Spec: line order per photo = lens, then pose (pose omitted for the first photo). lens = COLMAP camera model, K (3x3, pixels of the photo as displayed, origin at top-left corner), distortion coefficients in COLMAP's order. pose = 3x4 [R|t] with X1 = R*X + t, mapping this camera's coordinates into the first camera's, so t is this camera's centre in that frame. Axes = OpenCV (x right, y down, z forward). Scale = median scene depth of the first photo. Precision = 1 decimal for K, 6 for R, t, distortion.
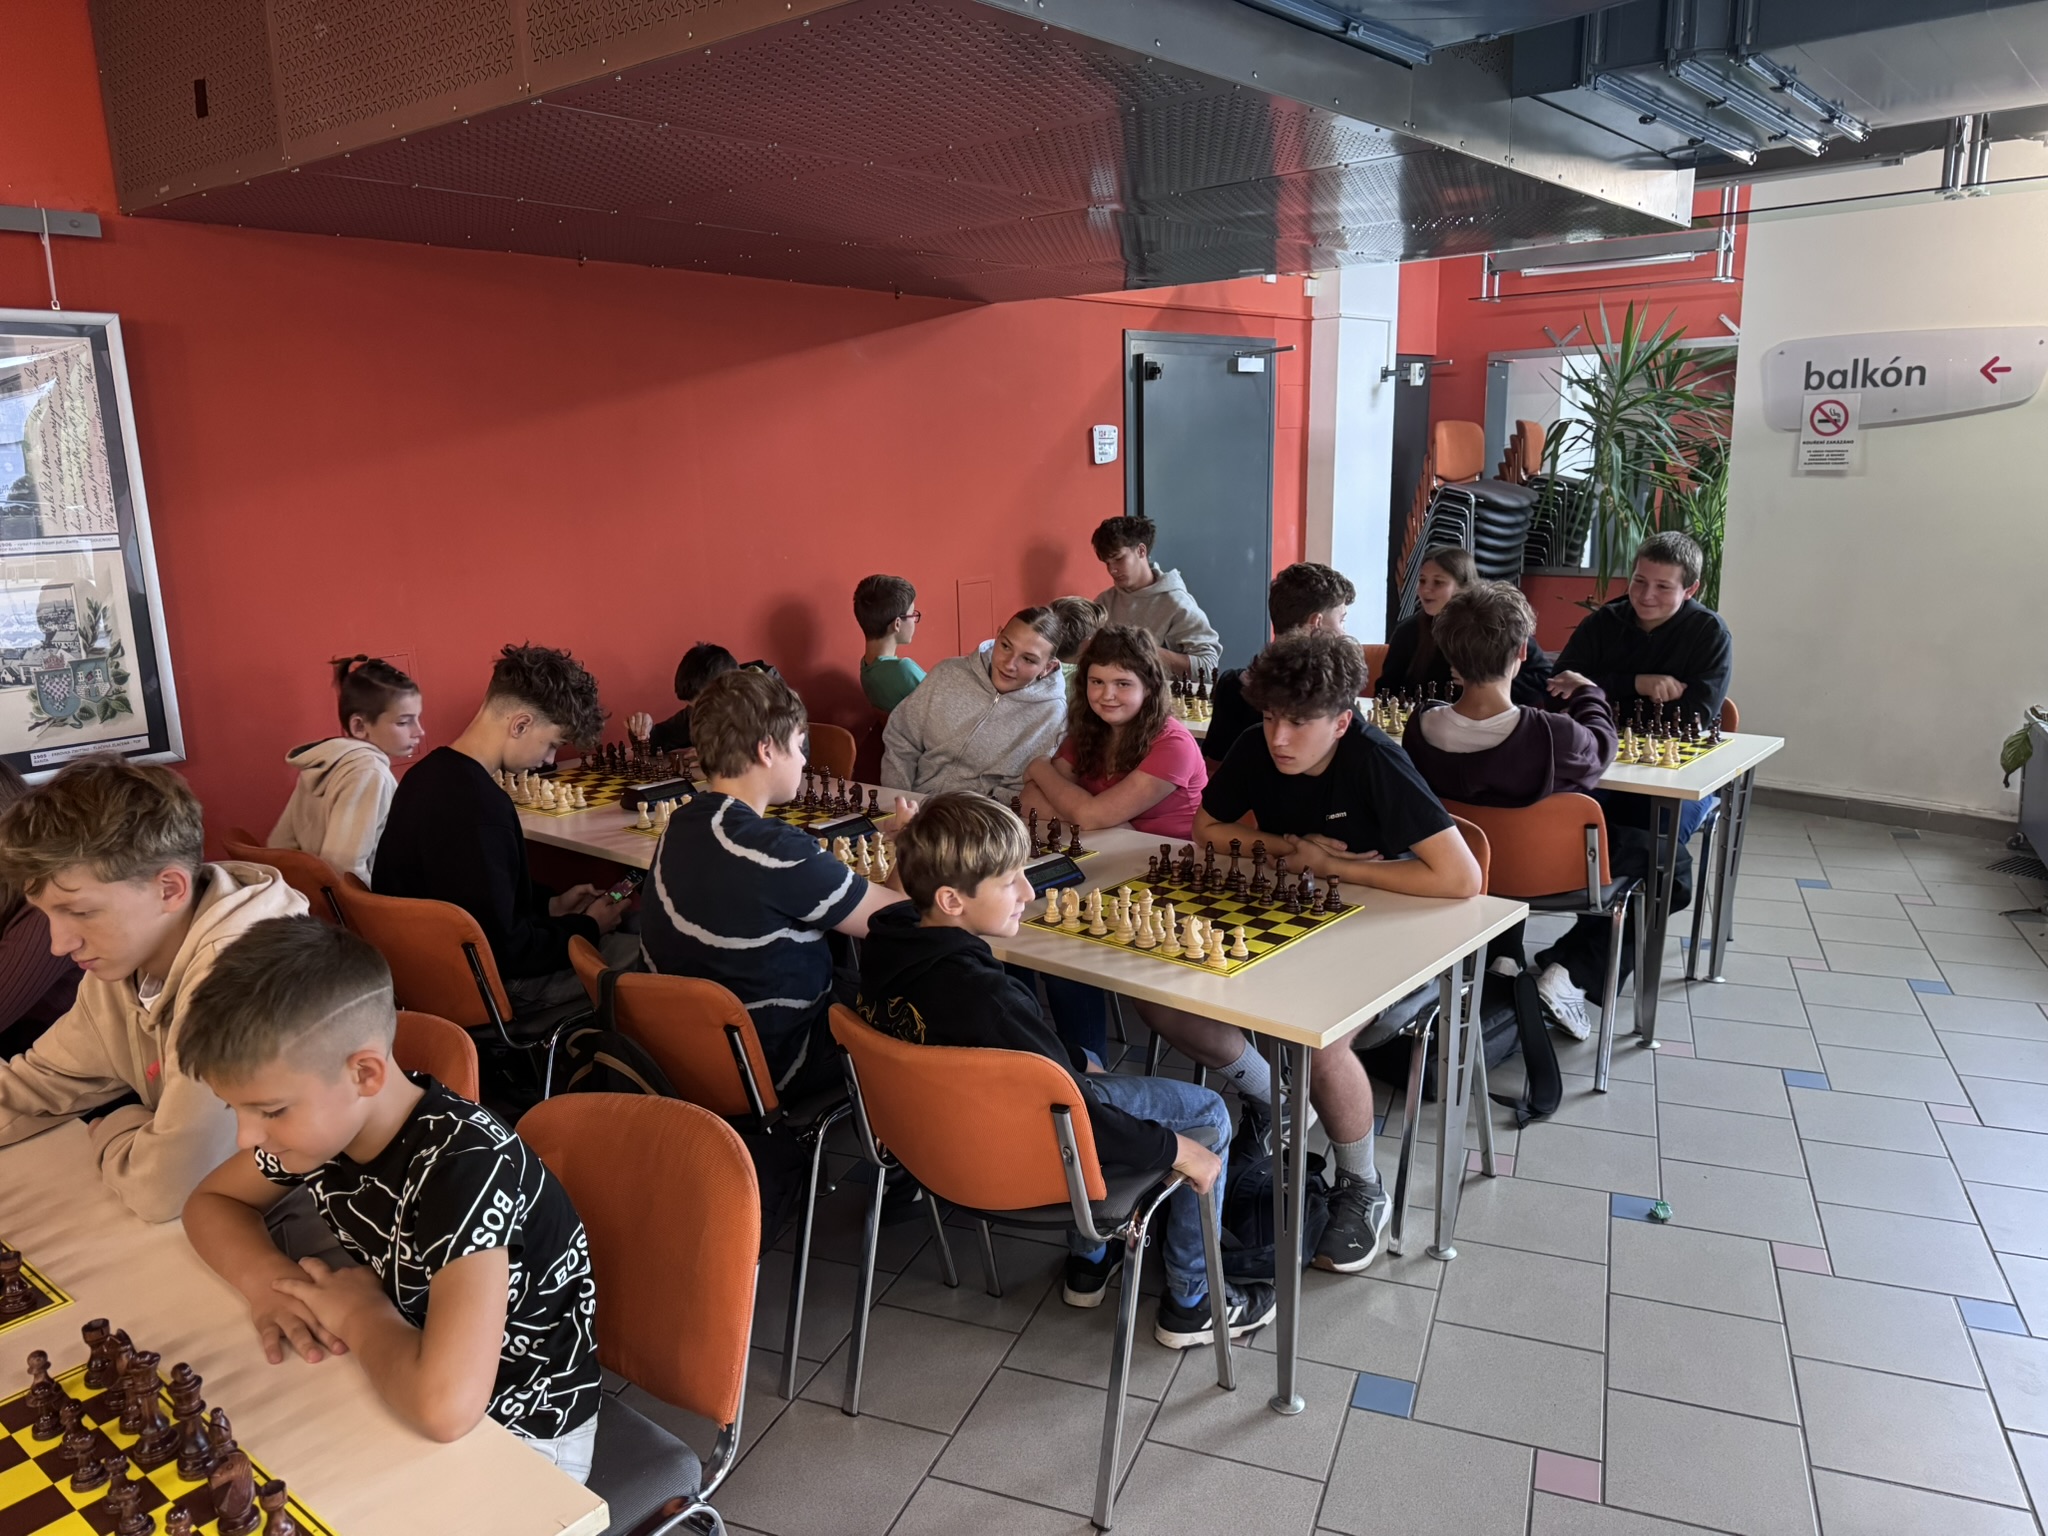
lens RADIAL K [[1430.9, 0, 1024.0], [0, 1430.9, 768.0], [0, 0, 1]] dist [0.184179, -0.395277]
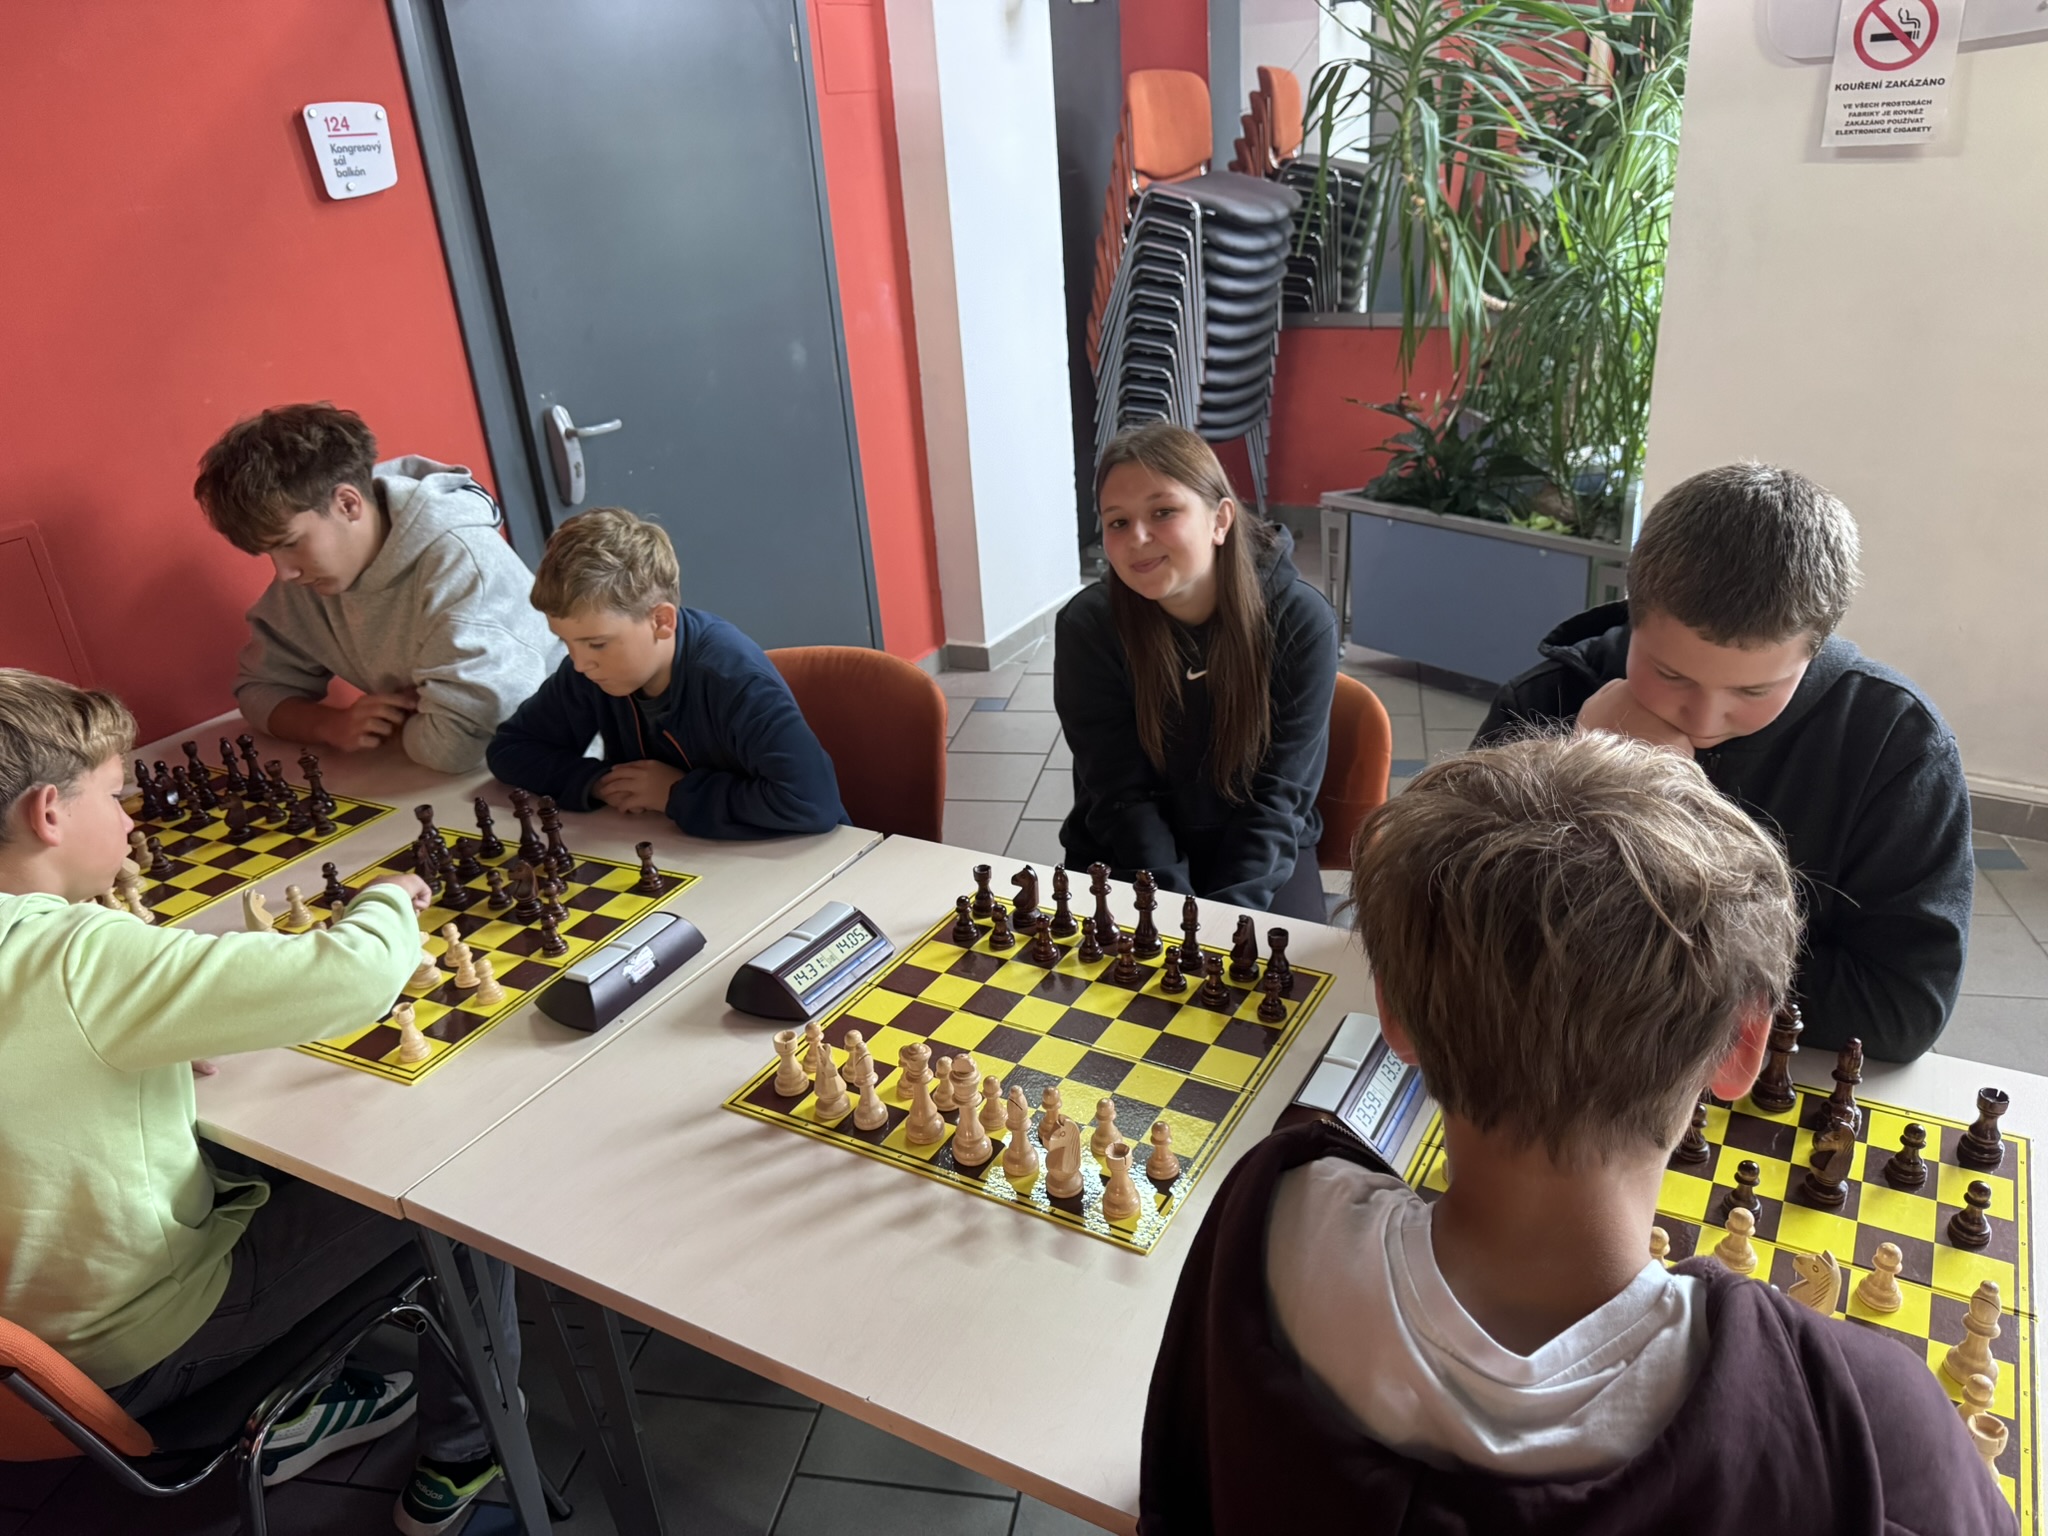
lens RADIAL K [[1449.9, 0, 1024.0], [0, 1449.9, 768.0], [0, 0, 1]] dist [0.032248, -0.066069]
pose [[0.983093, -0.110694, 0.145860, 0.128112], [0.079194, 0.975266, 0.206362, -0.091601], [-0.165096, -0.191322, 0.967543, 0.397230]]
